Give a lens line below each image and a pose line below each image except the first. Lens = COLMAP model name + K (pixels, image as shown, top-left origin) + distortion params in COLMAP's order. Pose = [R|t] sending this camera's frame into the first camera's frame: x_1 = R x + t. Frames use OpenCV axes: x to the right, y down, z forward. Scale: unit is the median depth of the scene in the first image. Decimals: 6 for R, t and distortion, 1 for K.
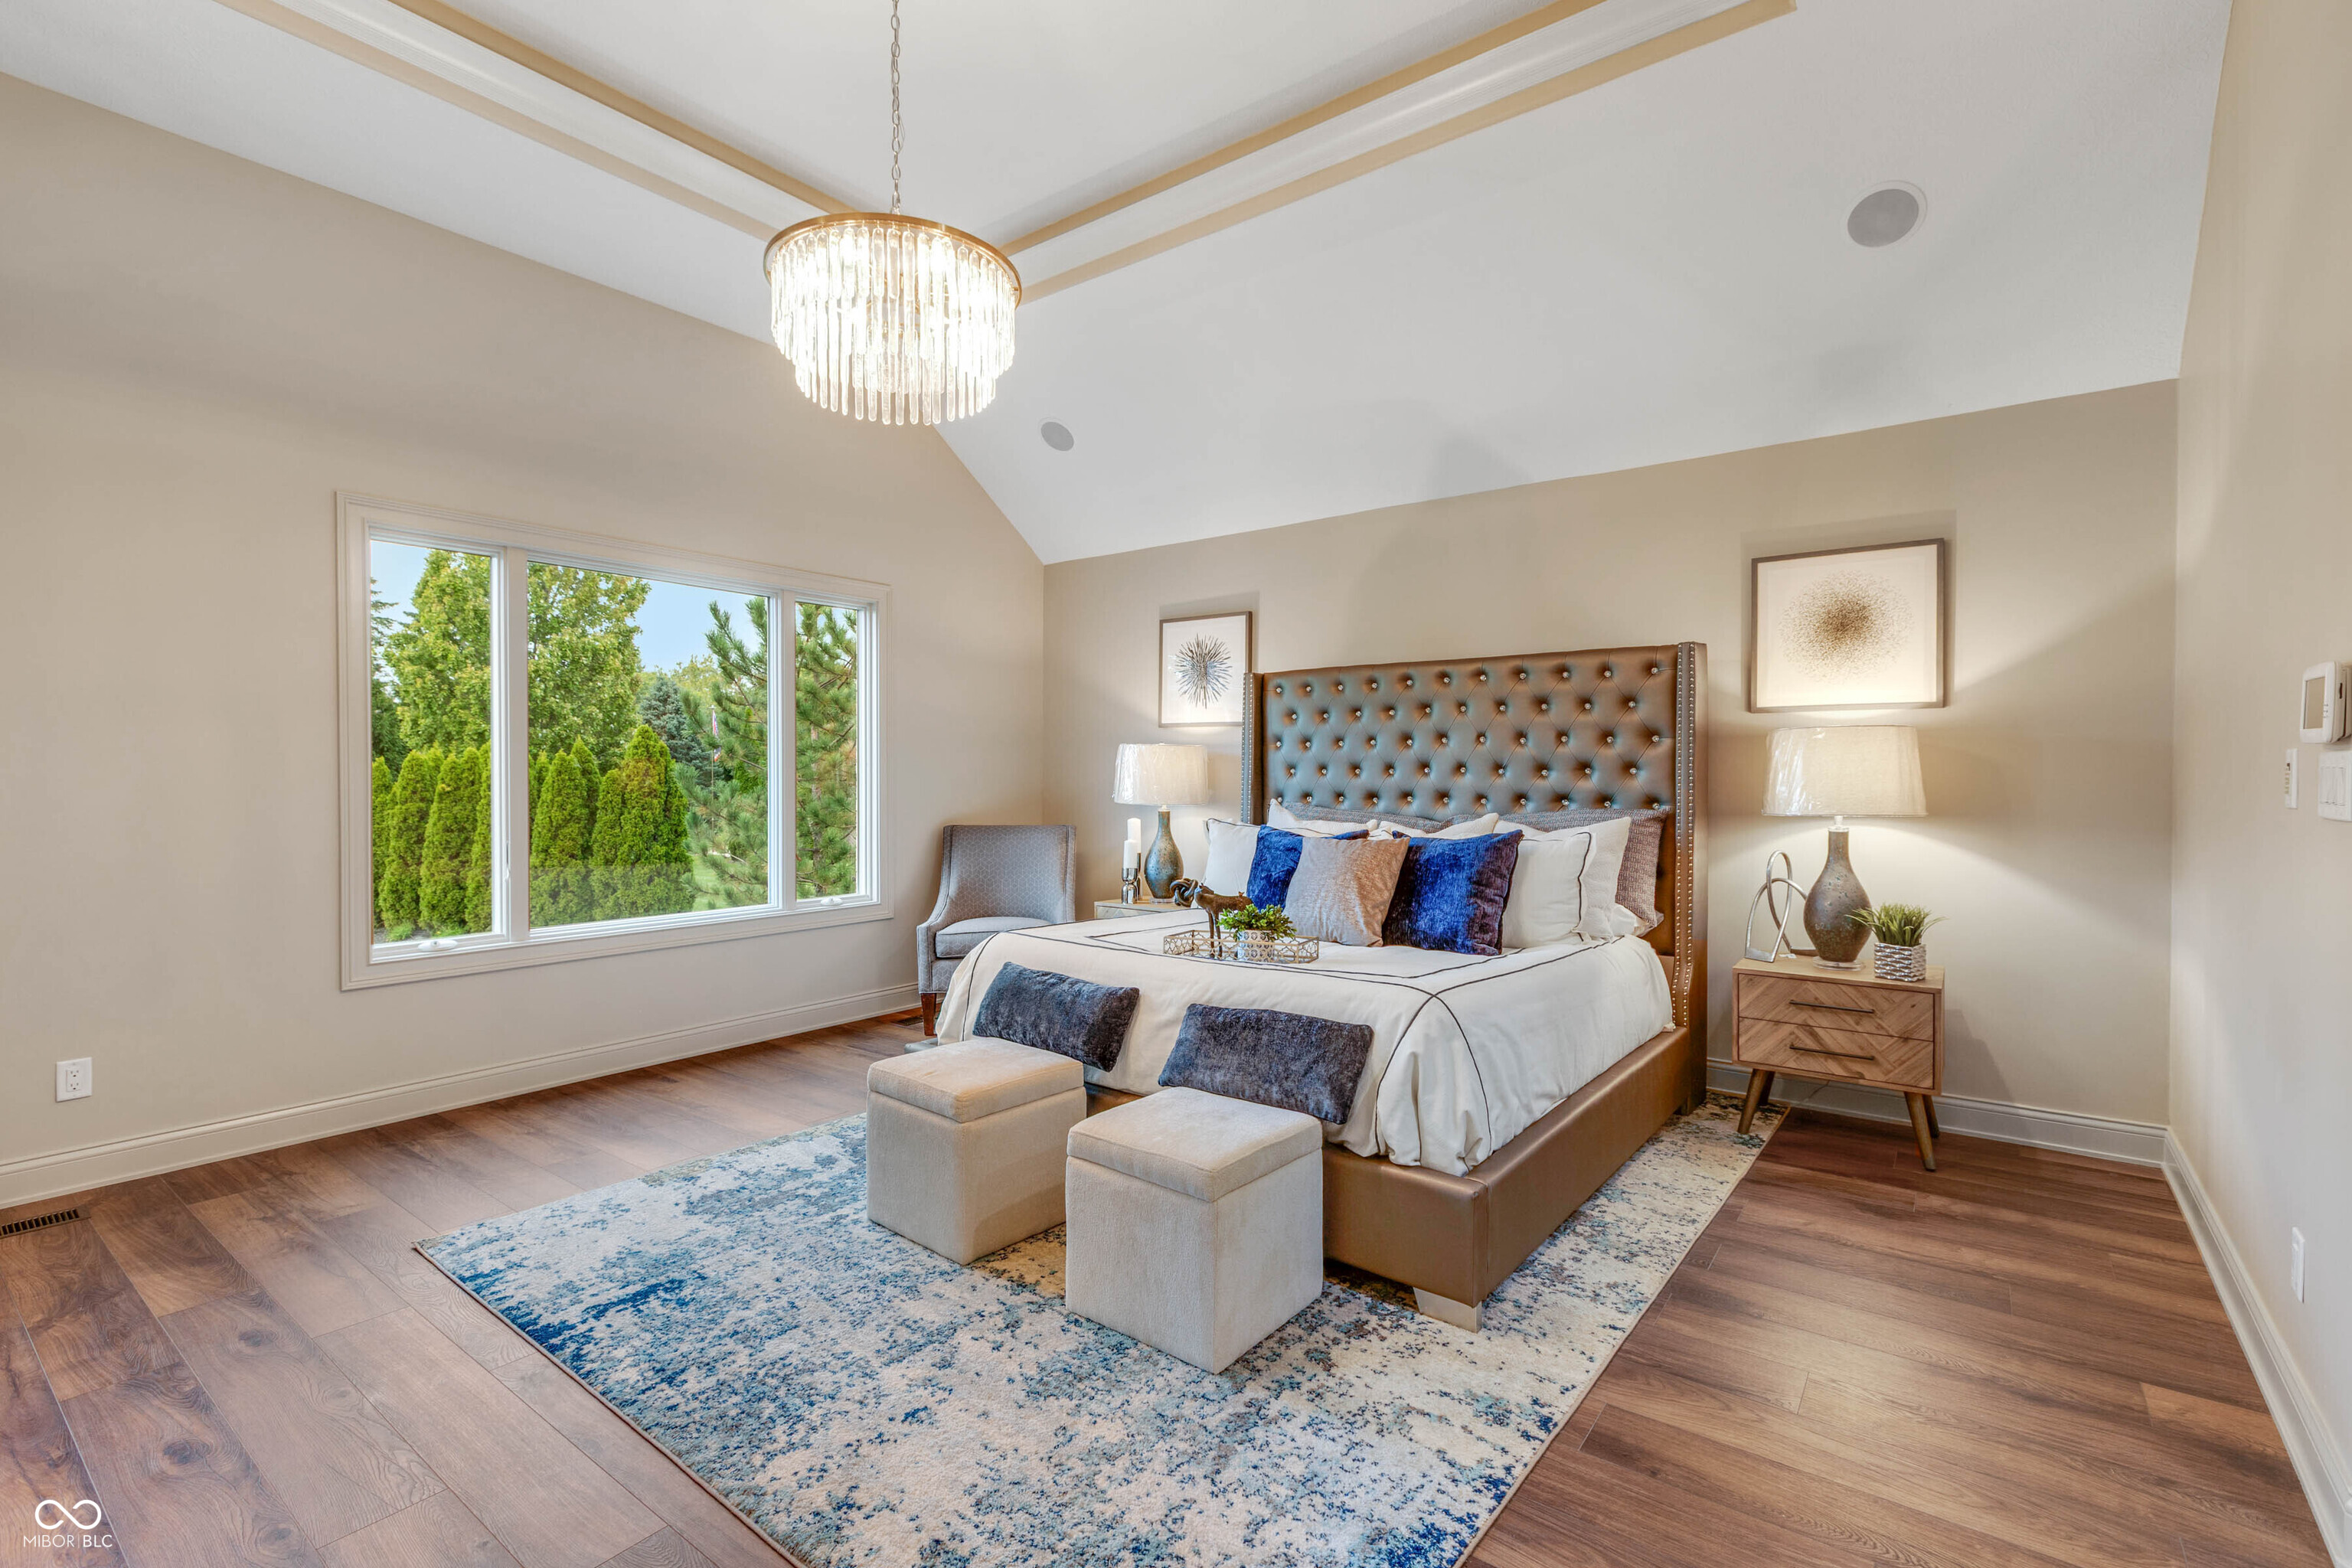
lens RADIAL K [[1047.4, 0, 1174.1], [0, 1047.4, 771.5], [0, 0, 1]] dist [0.000284, -0.000525]
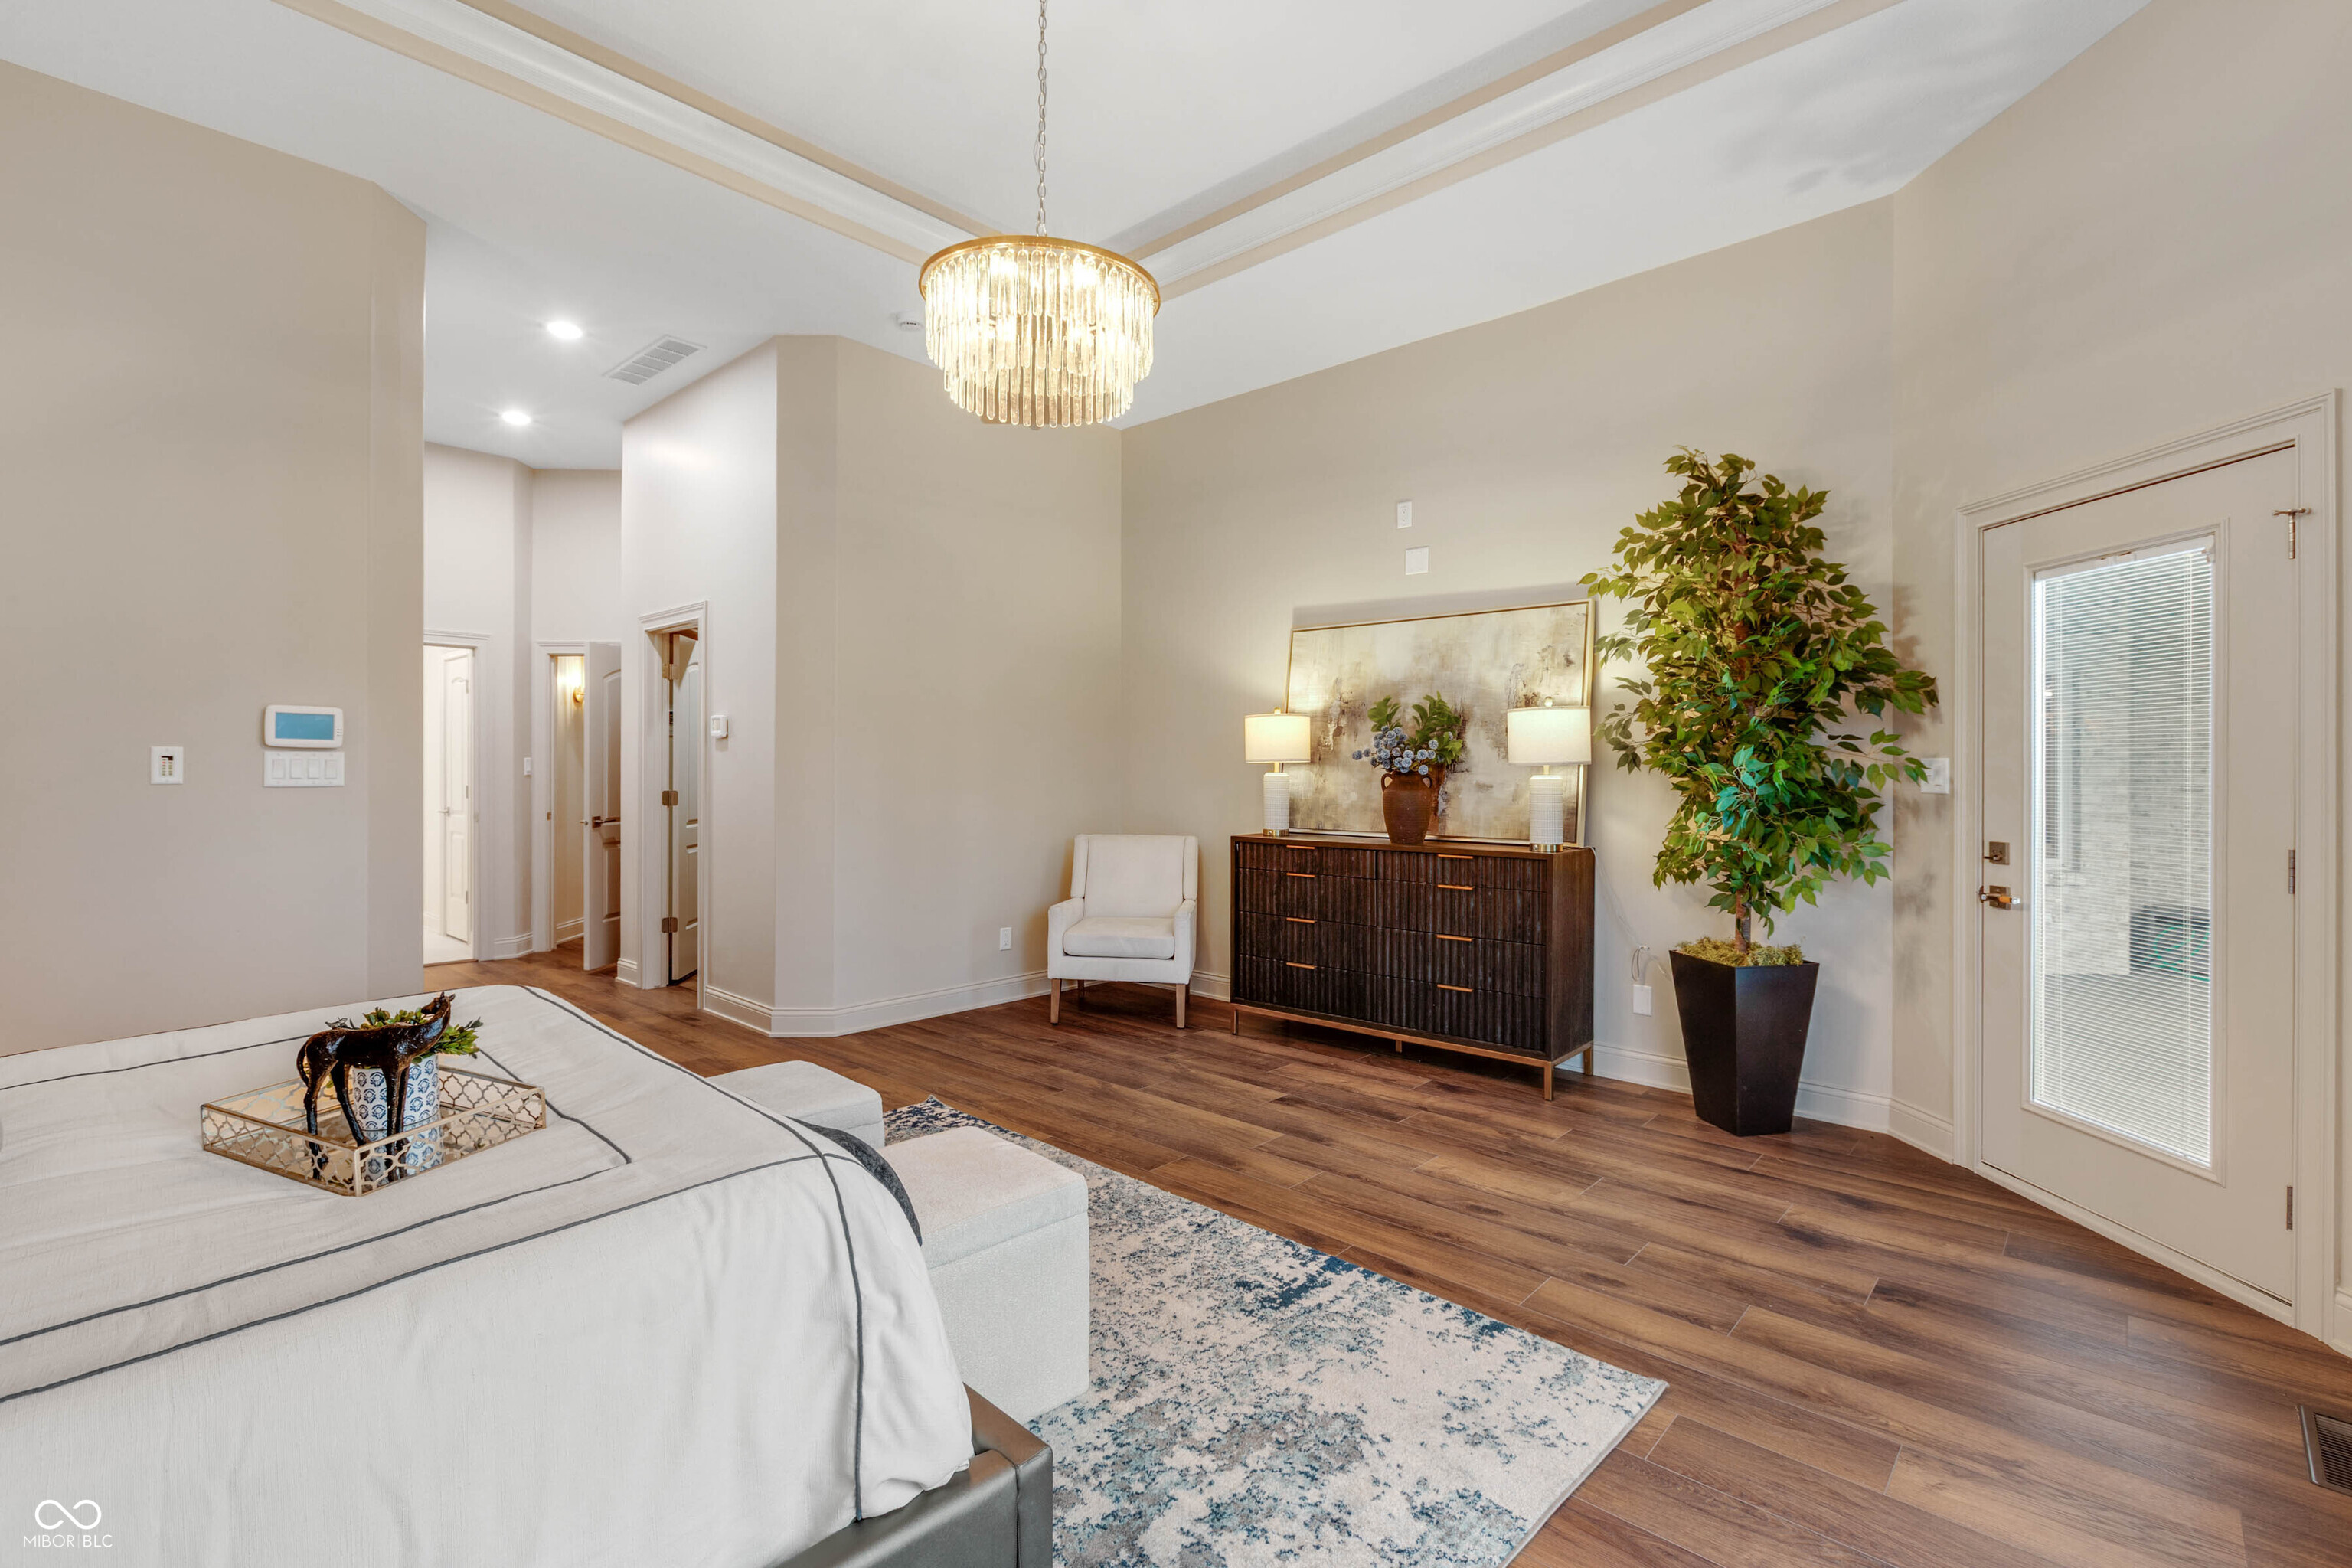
lens RADIAL K [[1047.4, 0, 1174.1], [0, 1047.4, 771.5], [0, 0, 1]] dist [0.000284, -0.000525]
pose [[-0.995910, -0.003079, 0.090296, -0.486979], [-0.002725, 0.999988, 0.004047, -0.002076], [-0.090307, 0.003785, -0.995907, 2.005284]]
